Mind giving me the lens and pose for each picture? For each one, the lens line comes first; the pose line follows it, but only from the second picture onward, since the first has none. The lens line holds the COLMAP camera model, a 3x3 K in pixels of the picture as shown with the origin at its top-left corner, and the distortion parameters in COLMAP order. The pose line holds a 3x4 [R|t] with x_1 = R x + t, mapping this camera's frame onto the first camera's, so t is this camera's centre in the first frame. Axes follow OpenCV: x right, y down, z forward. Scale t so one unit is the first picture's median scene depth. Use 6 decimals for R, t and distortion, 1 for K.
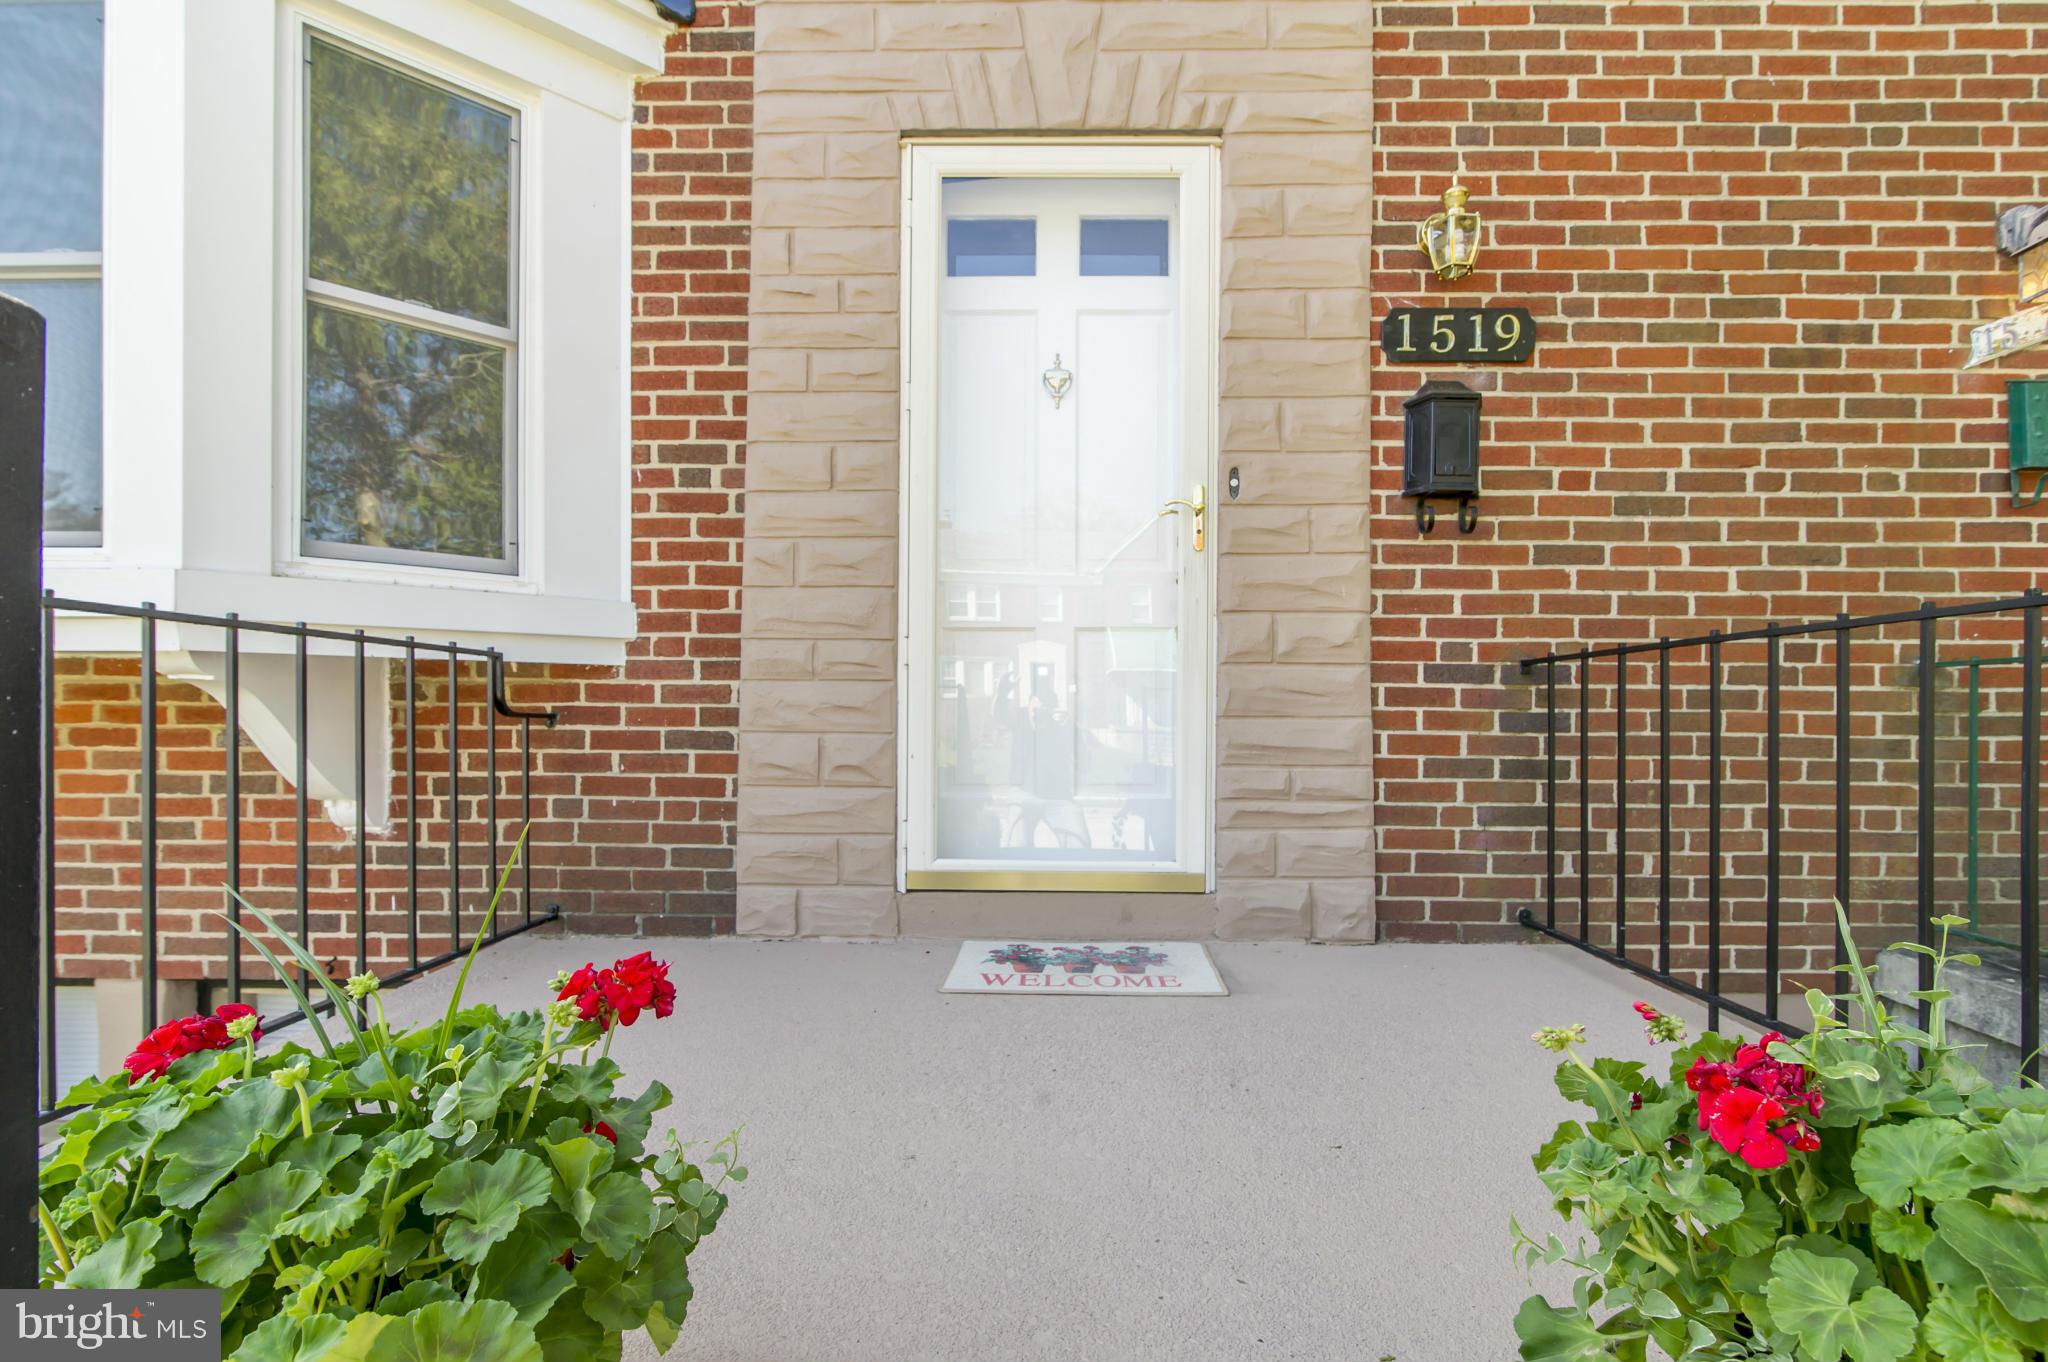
lens RADIAL K [[986.4, 0, 1003.9], [0, 986.4, 674.7], [0, 0, 1]] dist [0.002651, 0.000021]
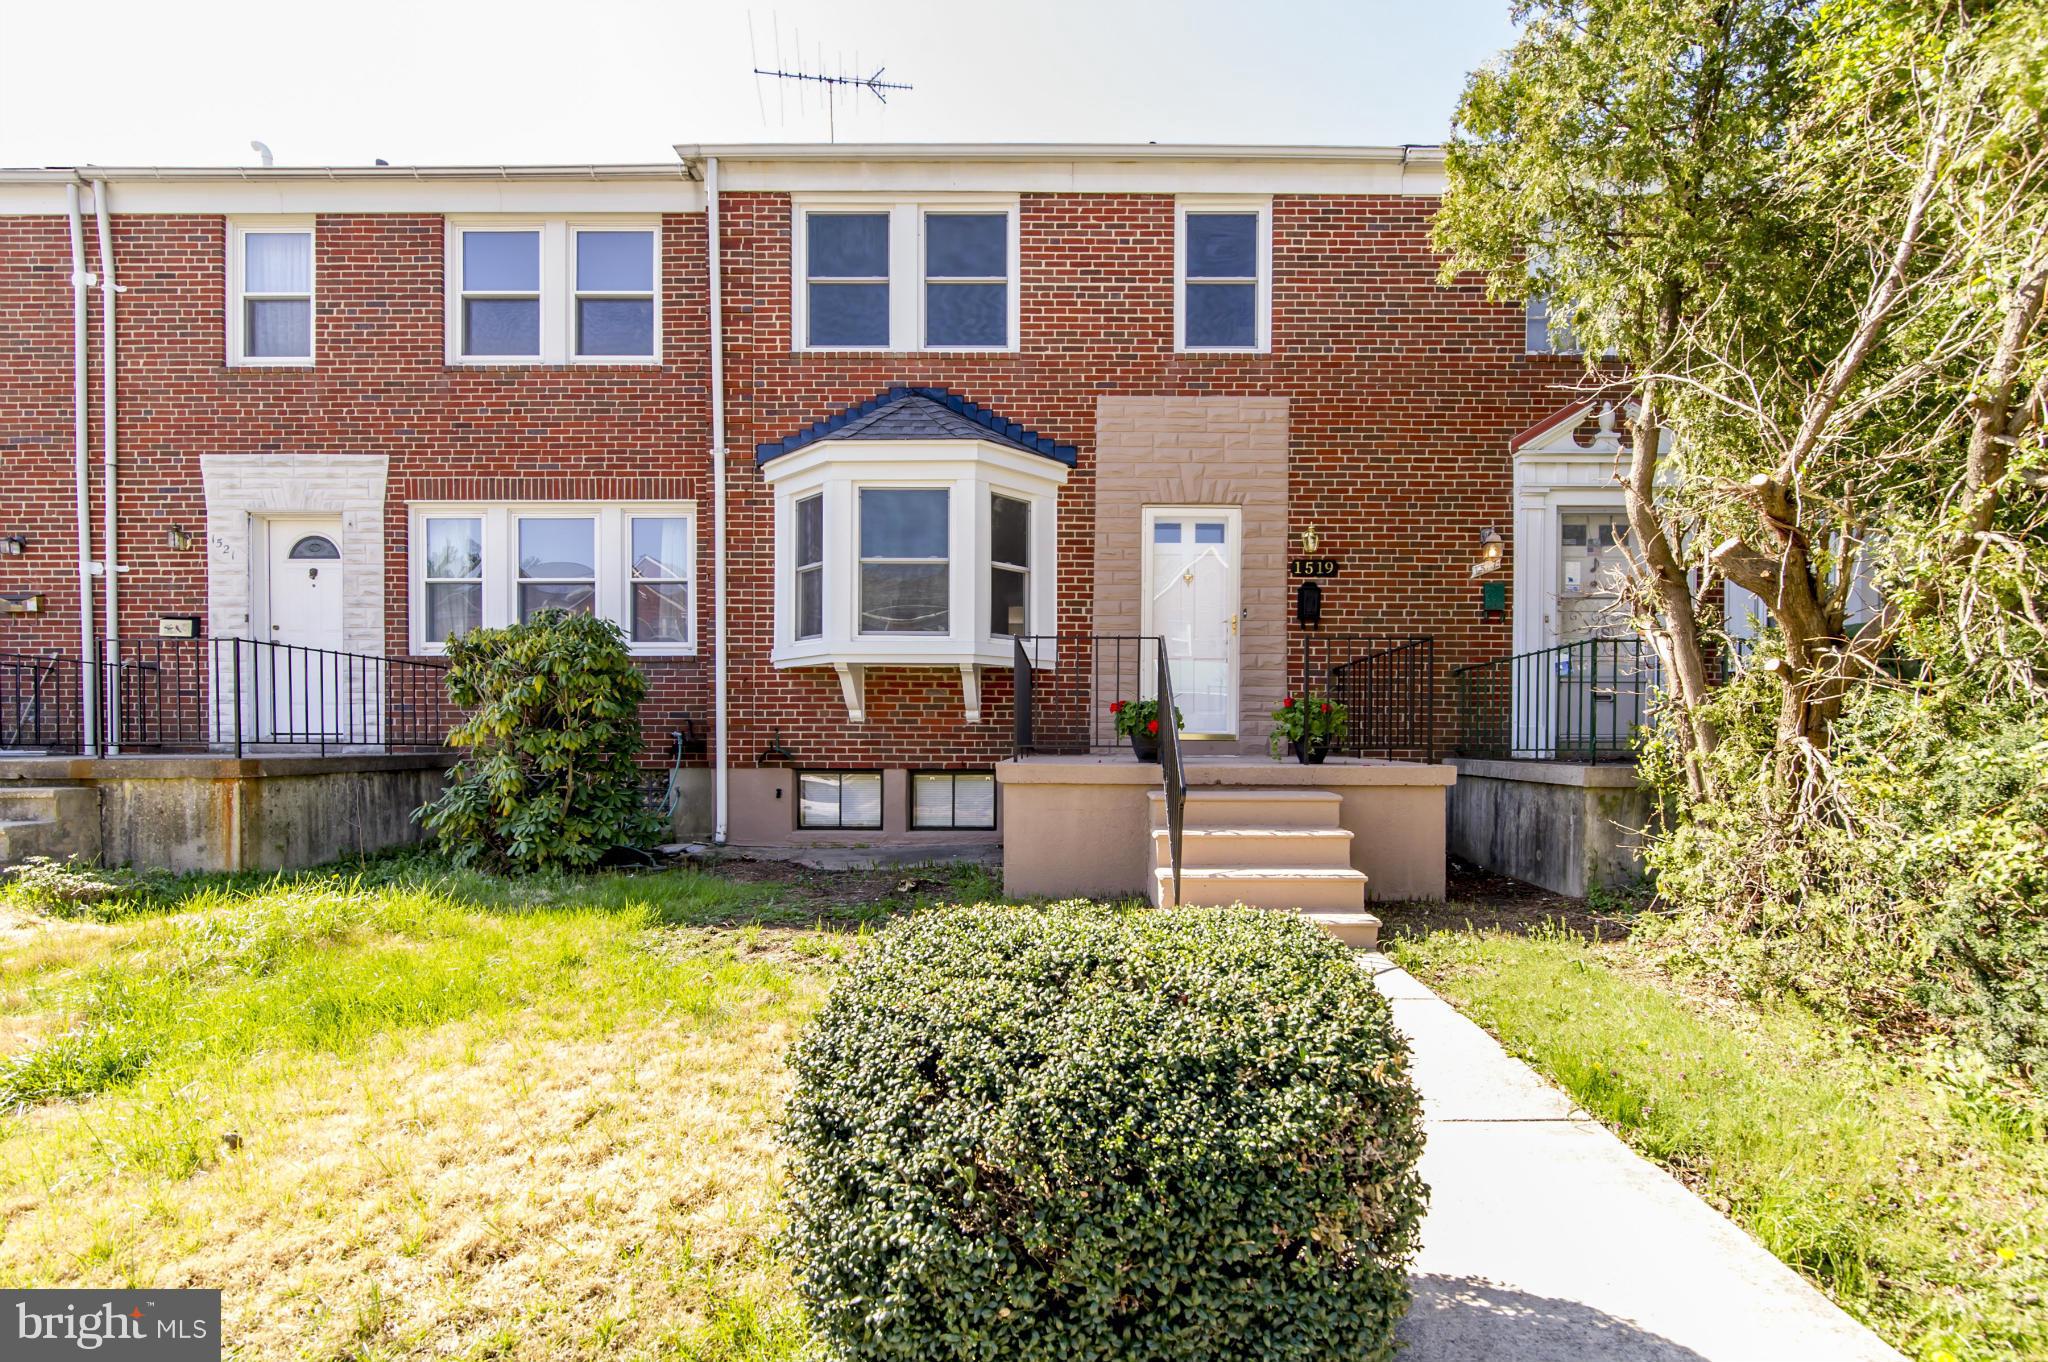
lens RADIAL K [[986.4, 0, 1041.7], [0, 986.4, 686.7], [0, 0, 1]] dist [0.002651, 0.000021]
pose [[0.999713, 0.002113, 0.023874, -0.502870], [-0.002367, 0.999941, 0.010582, 0.012328], [-0.023850, -0.010635, 0.999659, -2.189397]]
